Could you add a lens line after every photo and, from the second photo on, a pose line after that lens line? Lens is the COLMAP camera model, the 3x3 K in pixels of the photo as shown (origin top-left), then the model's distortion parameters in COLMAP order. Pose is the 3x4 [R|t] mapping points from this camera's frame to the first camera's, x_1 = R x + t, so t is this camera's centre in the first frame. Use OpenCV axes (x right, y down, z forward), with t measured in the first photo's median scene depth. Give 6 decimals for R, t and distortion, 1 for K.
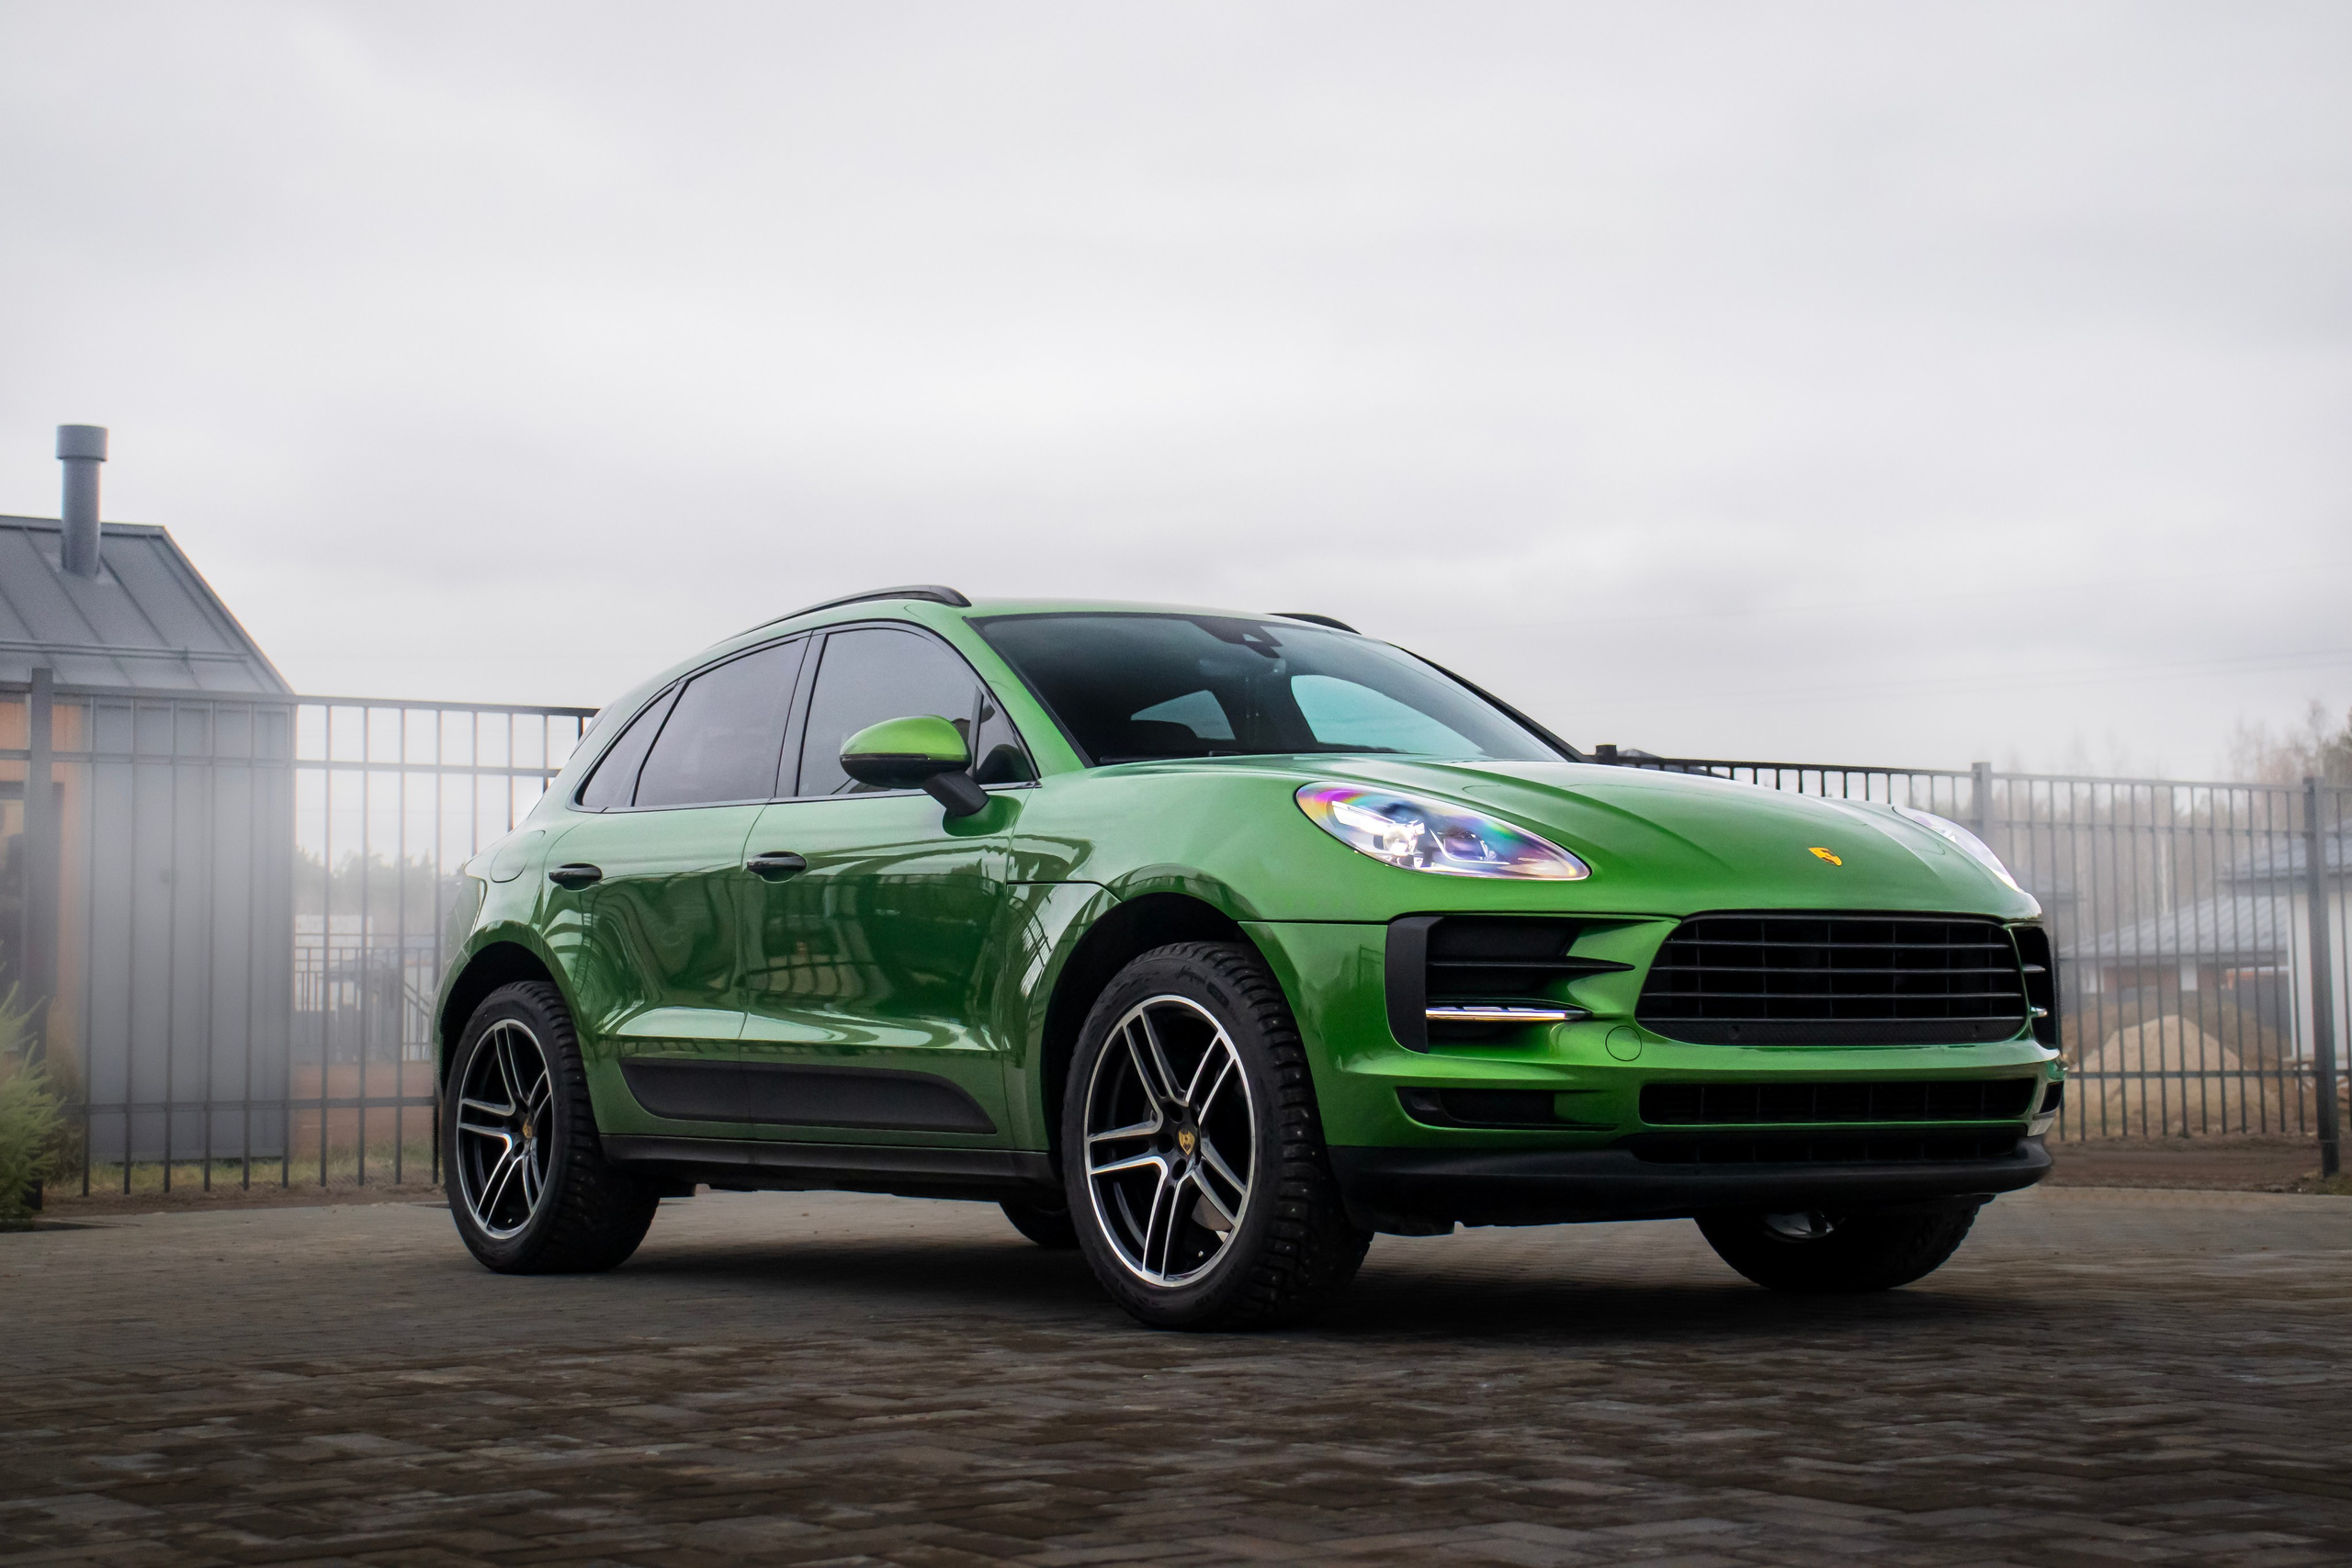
lens RADIAL K [[3773.3, 0, 1162.9], [0, 3773.3, 780.6], [0, 0, 1]] dist [0.074150, 0.171592]
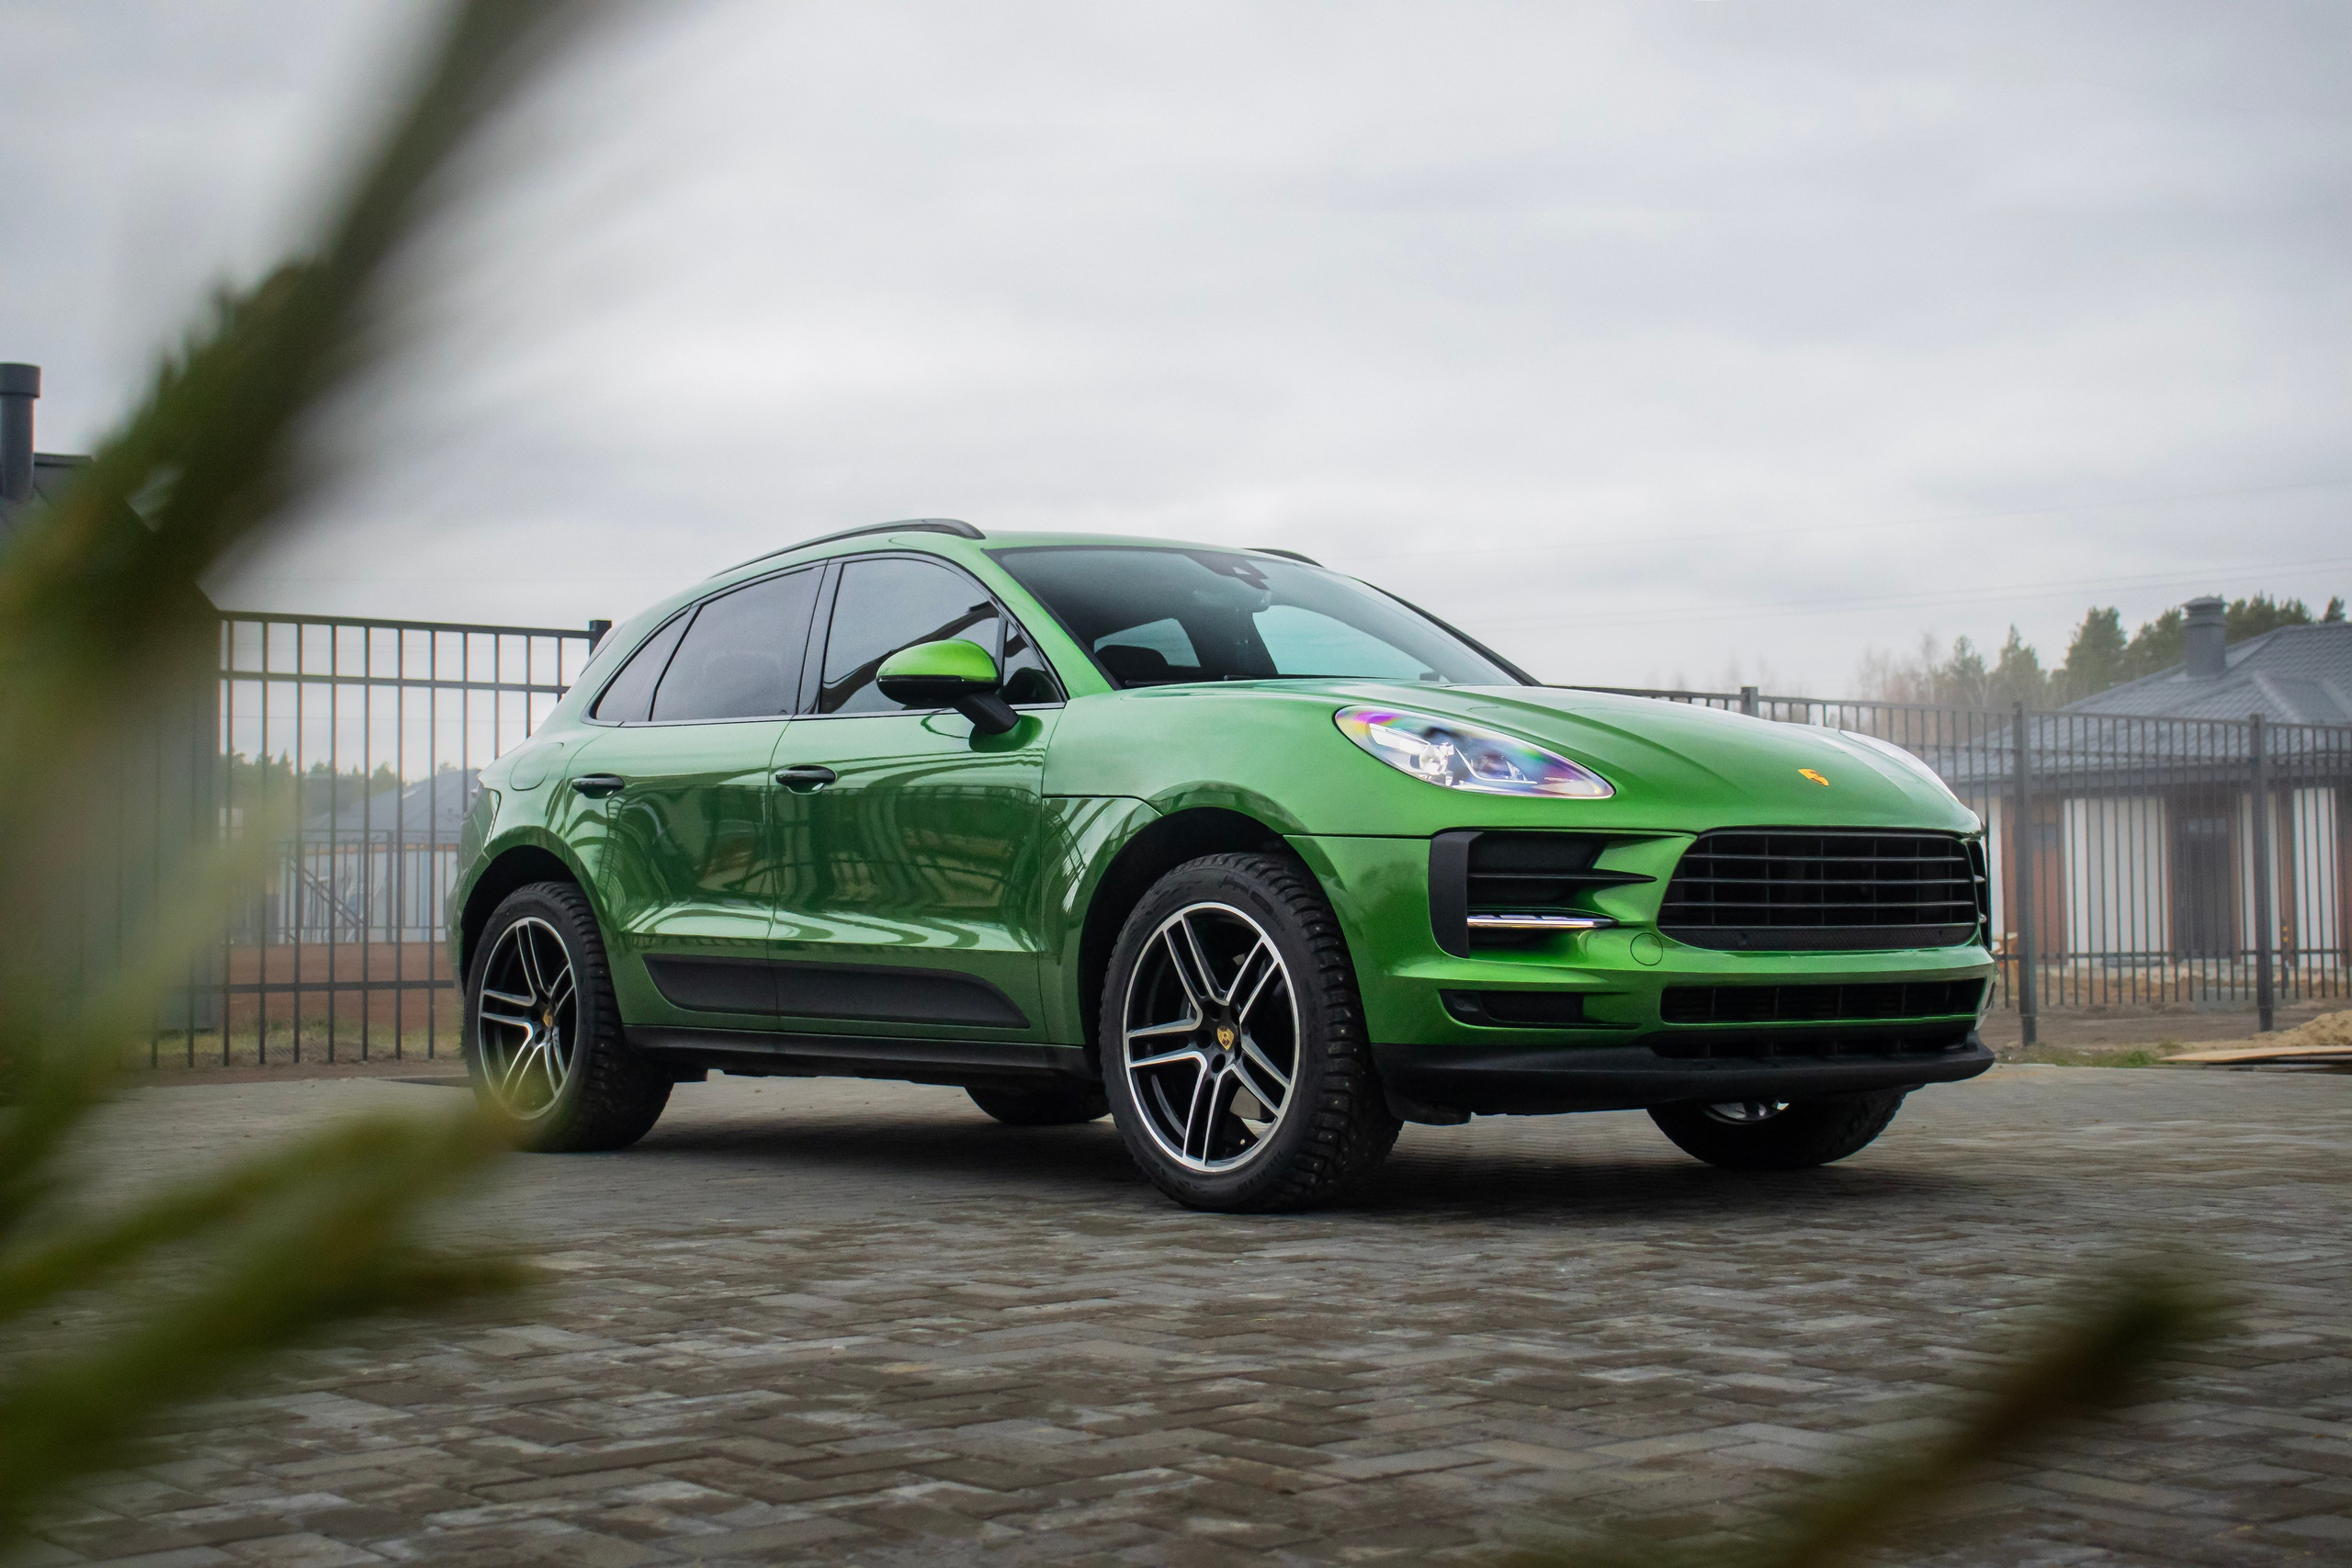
lens RADIAL K [[3281.9, 0, 1176.0], [0, 3281.9, 784.0], [0, 0, 1]] dist [0.008745, 0.011262]
pose [[0.996891, 0.005700, 0.078583, -0.080275], [-0.007844, 0.999604, 0.027007, -0.002107], [-0.078398, -0.027540, 0.996542, 0.066725]]
